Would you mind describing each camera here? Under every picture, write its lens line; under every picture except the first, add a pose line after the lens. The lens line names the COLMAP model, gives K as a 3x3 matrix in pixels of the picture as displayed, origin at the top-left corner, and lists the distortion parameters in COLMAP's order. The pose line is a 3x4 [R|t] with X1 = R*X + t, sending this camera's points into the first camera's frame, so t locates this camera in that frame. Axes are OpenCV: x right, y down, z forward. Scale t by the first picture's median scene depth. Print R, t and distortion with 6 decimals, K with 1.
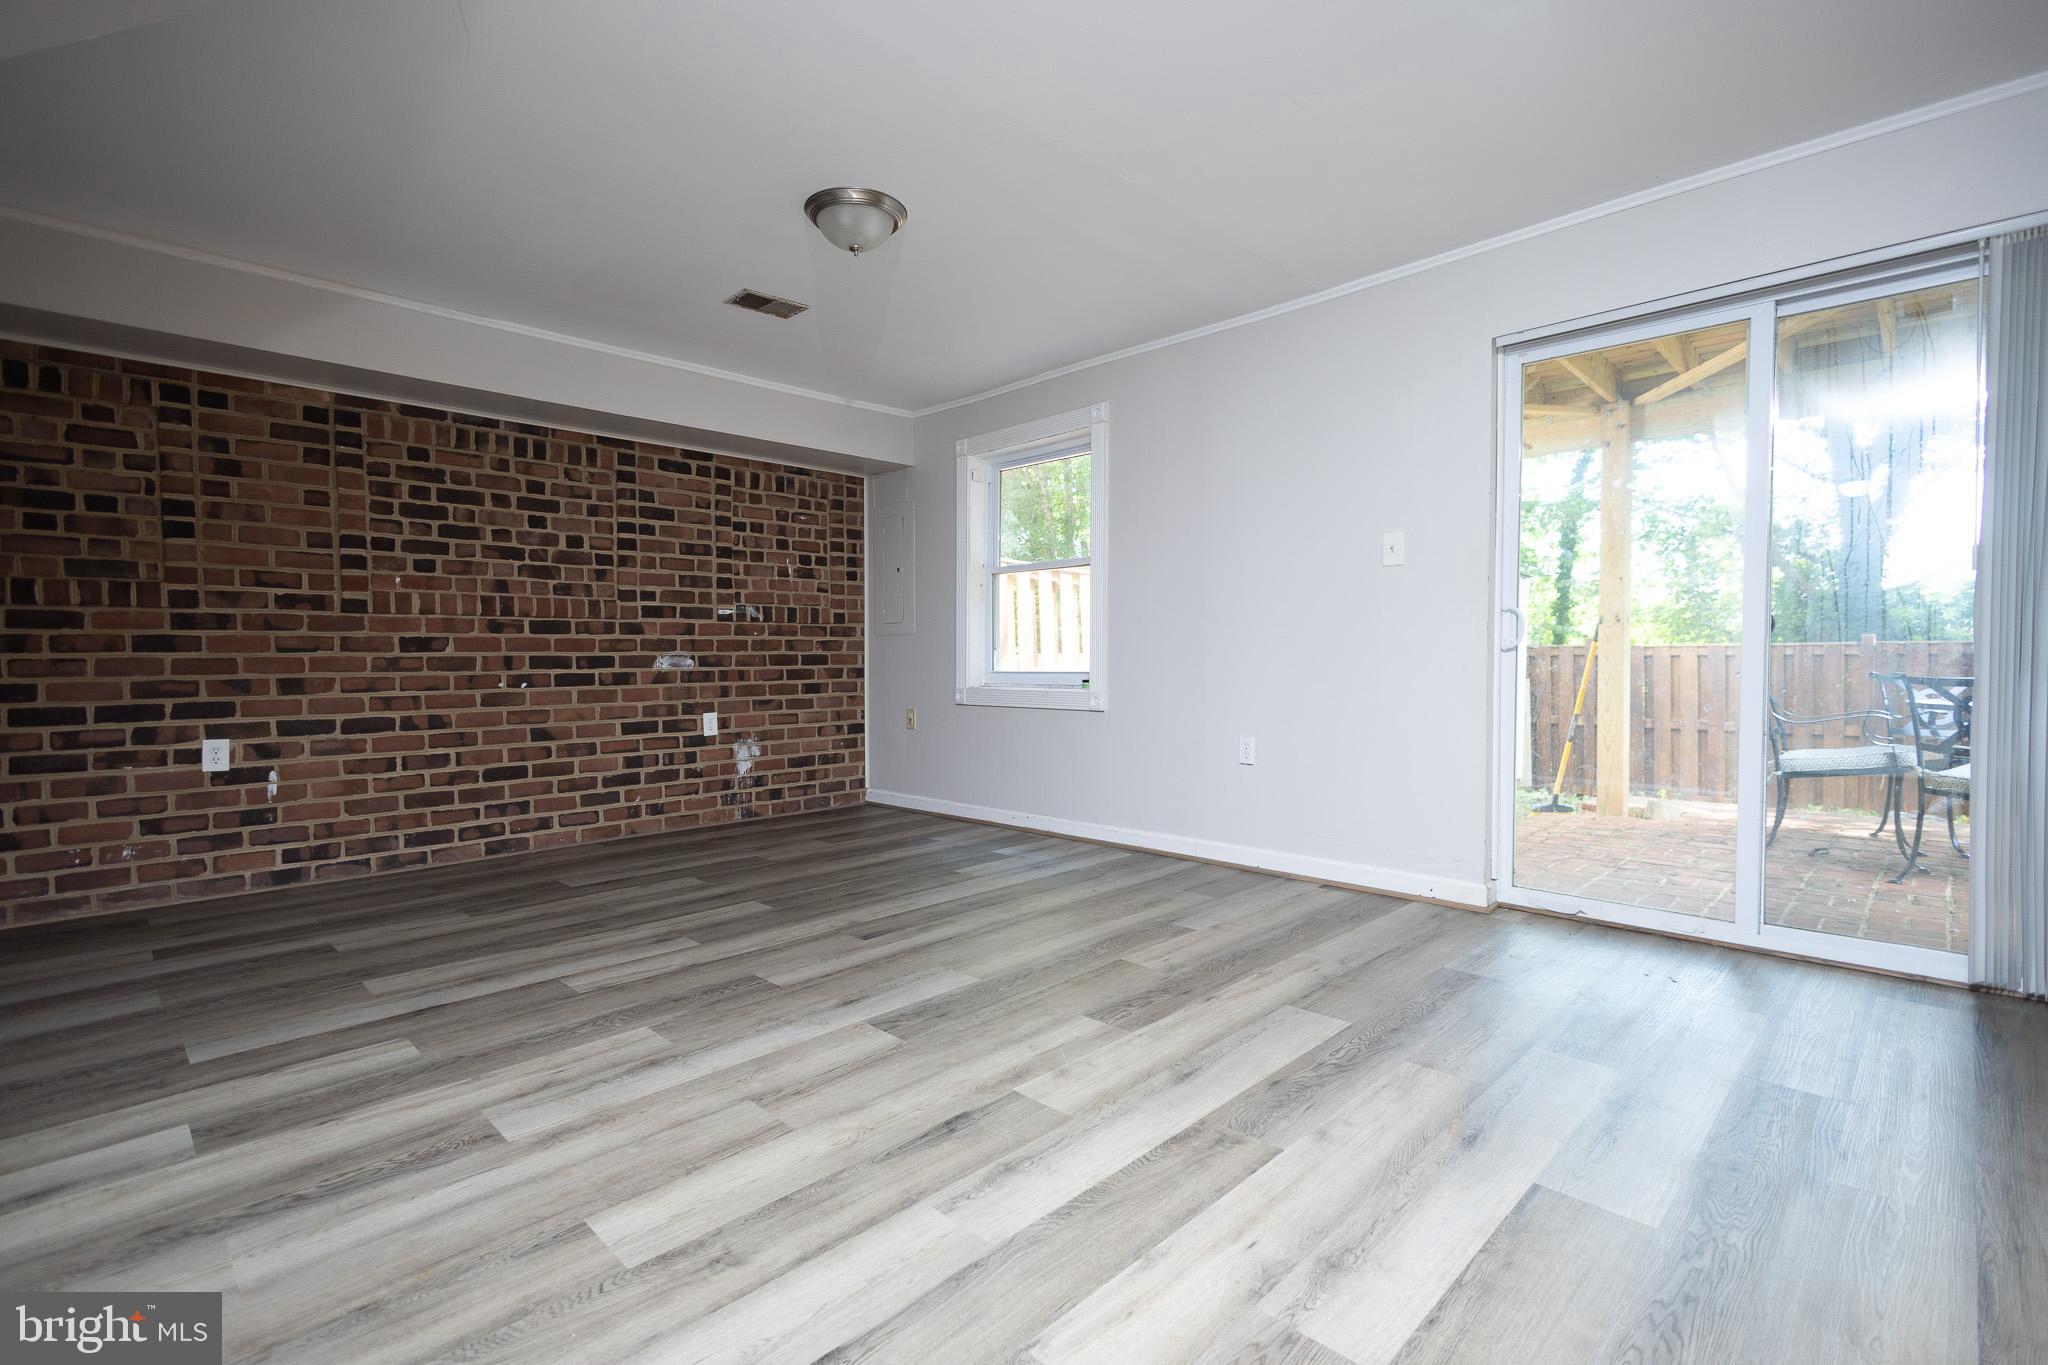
lens RADIAL K [[935.8, 0, 1024.0], [0, 935.8, 682.5], [0, 0, 1]] dist [-0.000702, -0.000160]
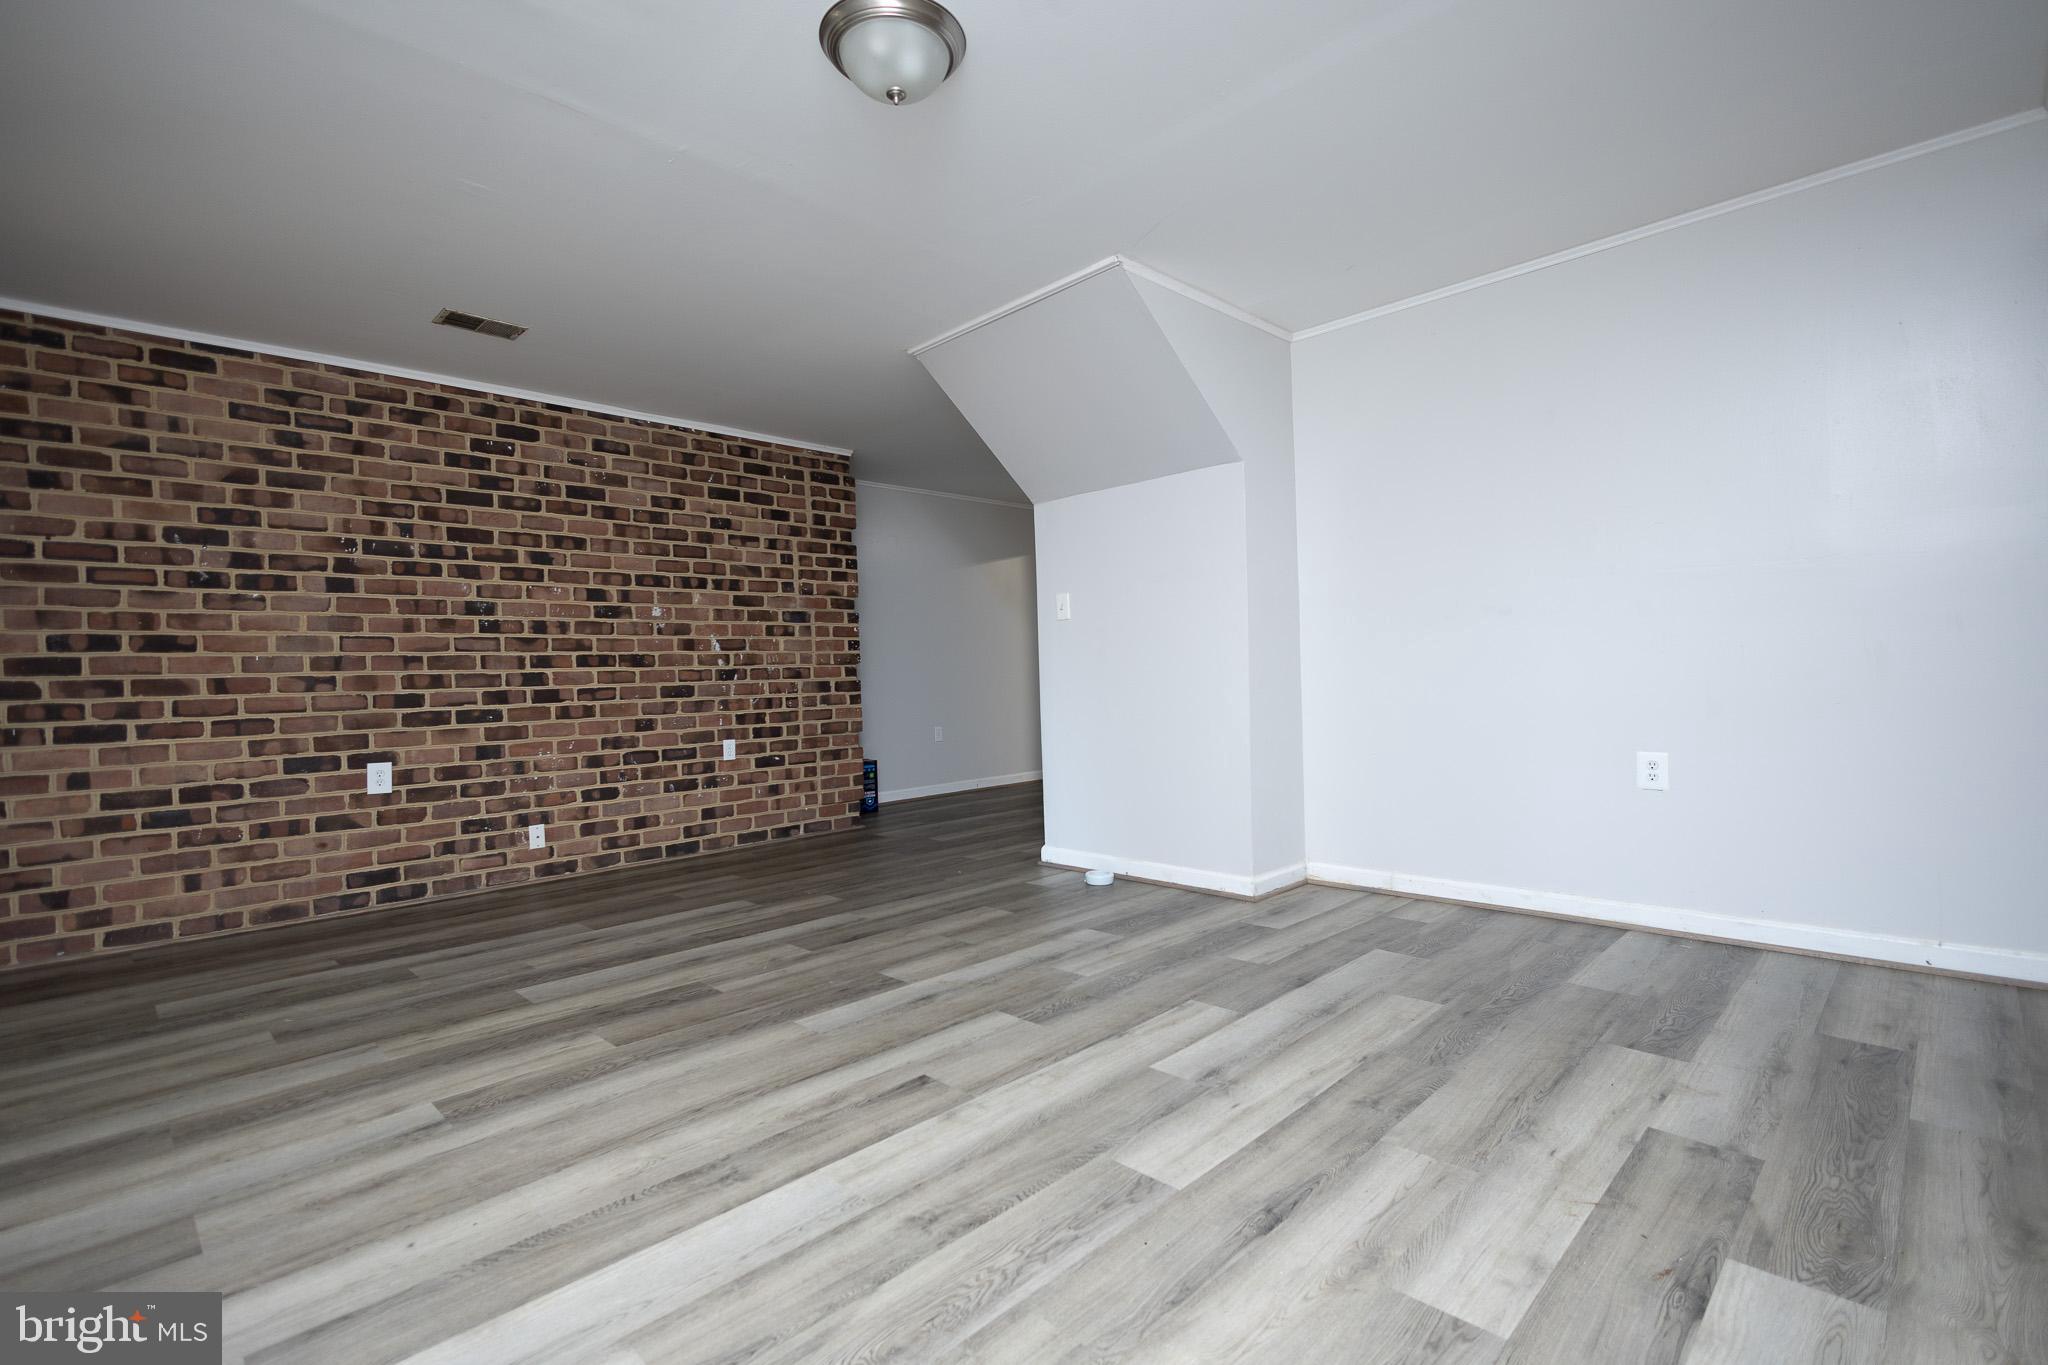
lens RADIAL K [[935.8, 0, 1024.0], [0, 935.8, 682.5], [0, 0, 1]] dist [-0.000702, -0.000160]
pose [[-0.999398, 0.034470, -0.004031, -0.288622], [0.034326, 0.998912, 0.031580, -0.051103], [0.005115, 0.031423, -0.999493, 1.936682]]
